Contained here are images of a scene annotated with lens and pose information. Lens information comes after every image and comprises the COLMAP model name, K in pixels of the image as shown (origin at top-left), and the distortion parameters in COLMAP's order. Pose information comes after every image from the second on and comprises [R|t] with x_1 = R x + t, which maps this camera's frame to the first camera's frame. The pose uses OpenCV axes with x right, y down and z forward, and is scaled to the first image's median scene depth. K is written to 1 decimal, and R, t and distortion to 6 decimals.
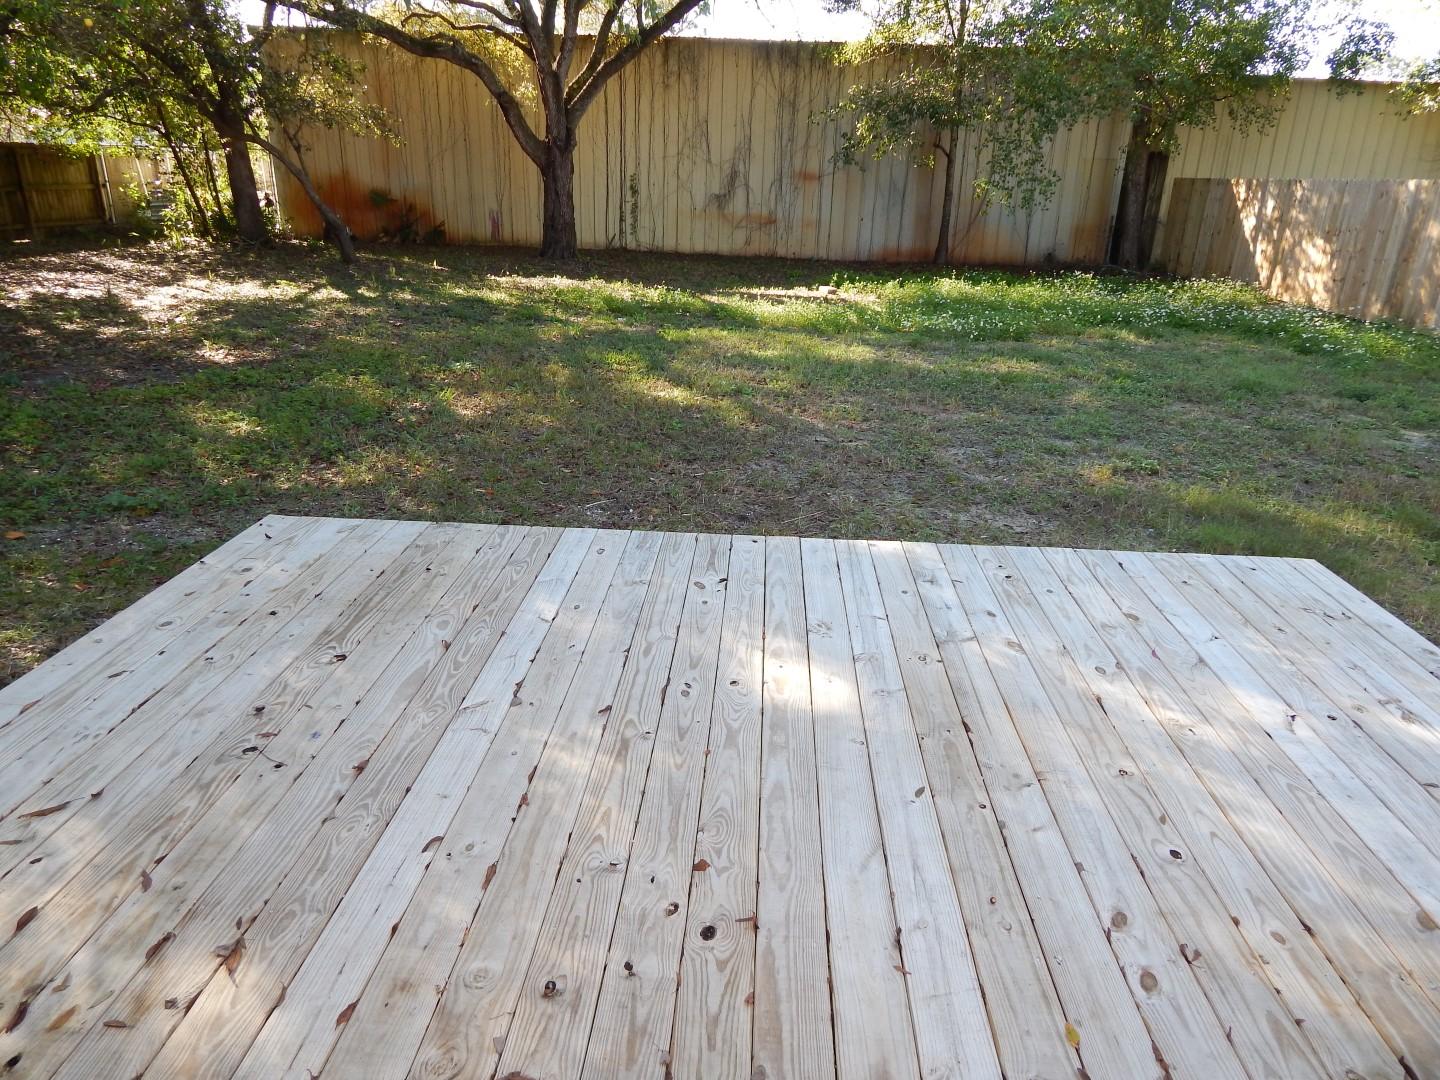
lens RADIAL K [[966.9, 0, 729.5], [0, 966.9, 541.6], [0, 0, 1]] dist [-0.005124, -0.003942]
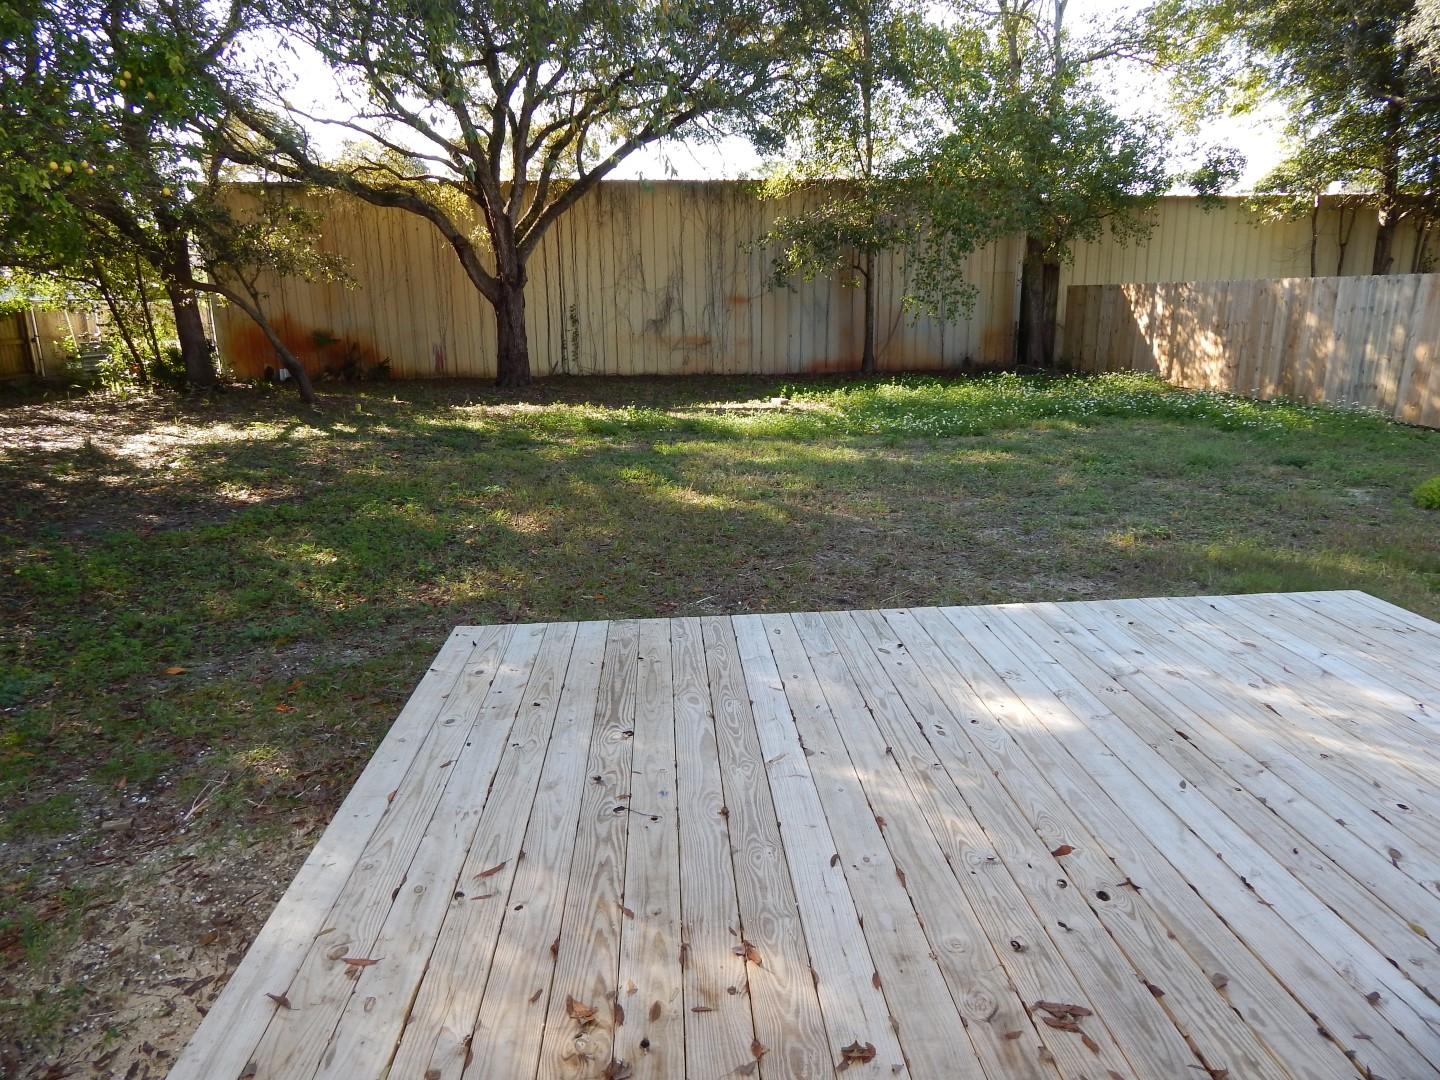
lens RADIAL K [[966.9, 0, 729.5], [0, 966.9, 541.6], [0, 0, 1]] dist [-0.005124, -0.003942]
pose [[0.991380, -0.072303, 0.109264, -0.084092], [0.084459, 0.990218, -0.111062, 0.007320], [-0.100165, 0.119333, 0.987789, -0.032073]]
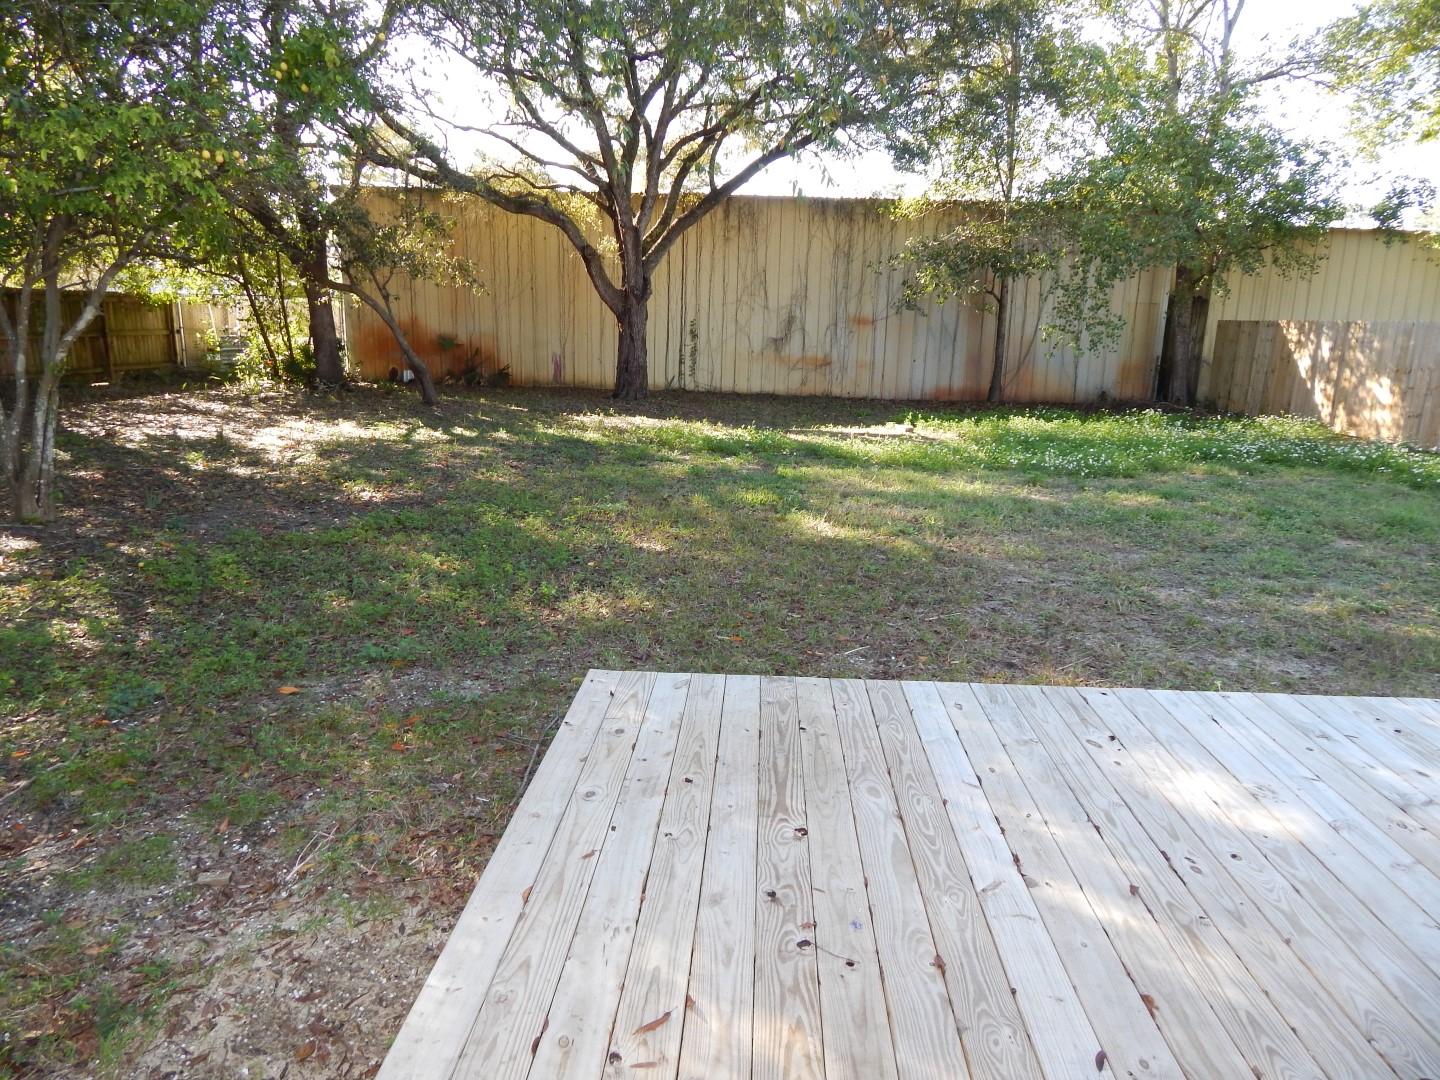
lens RADIAL K [[962.8, 0, 720.0], [0, 962.8, 540.0], [0, 0, 1]] dist [0.001633, -0.002916]
pose [[0.999958, -0.006120, 0.006787, -0.104090], [0.006981, 0.990792, -0.135213, -0.007275], [-0.005897, 0.135255, 0.990793, 0.008488]]
